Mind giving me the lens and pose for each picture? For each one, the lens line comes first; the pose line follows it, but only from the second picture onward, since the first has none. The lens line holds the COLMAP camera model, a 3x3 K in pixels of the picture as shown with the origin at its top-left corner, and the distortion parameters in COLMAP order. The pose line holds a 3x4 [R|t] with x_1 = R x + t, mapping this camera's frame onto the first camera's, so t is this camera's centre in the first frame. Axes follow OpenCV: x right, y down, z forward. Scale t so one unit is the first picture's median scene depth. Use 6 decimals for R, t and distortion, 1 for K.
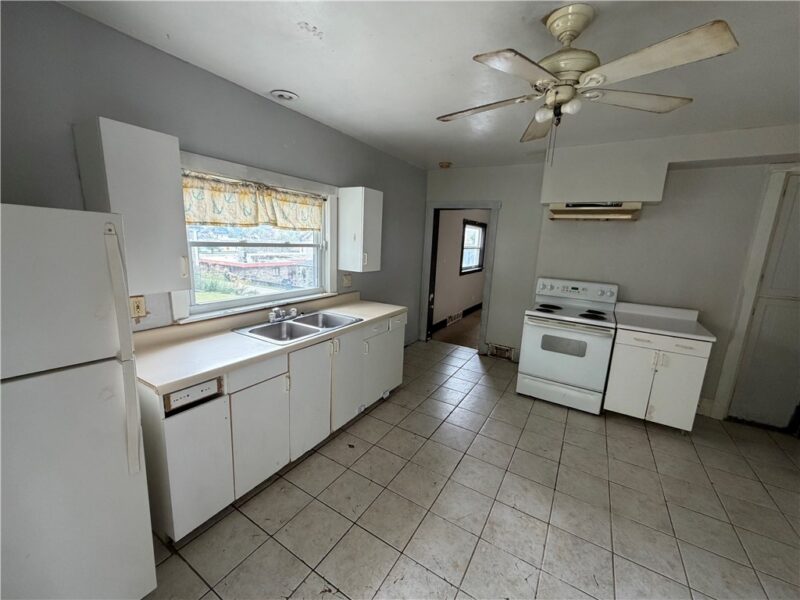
lens RADIAL K [[318.3, 0, 398.6], [0, 318.3, 300.9], [0, 0, 1]] dist [-0.000071, -0.000152]
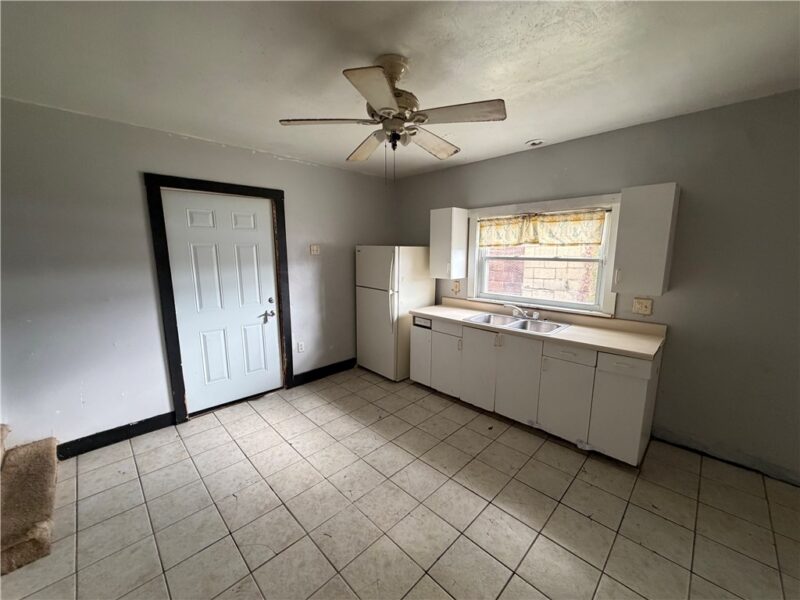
lens RADIAL K [[318.3, 0, 399.1], [0, 318.3, 301.0], [0, 0, 1]] dist [-0.000071, -0.000152]
pose [[-0.240314, 0.111406, -0.964281, 1.013775], [-0.193949, 0.967851, 0.160153, -0.117813], [0.951122, 0.225508, -0.210981, 0.832946]]
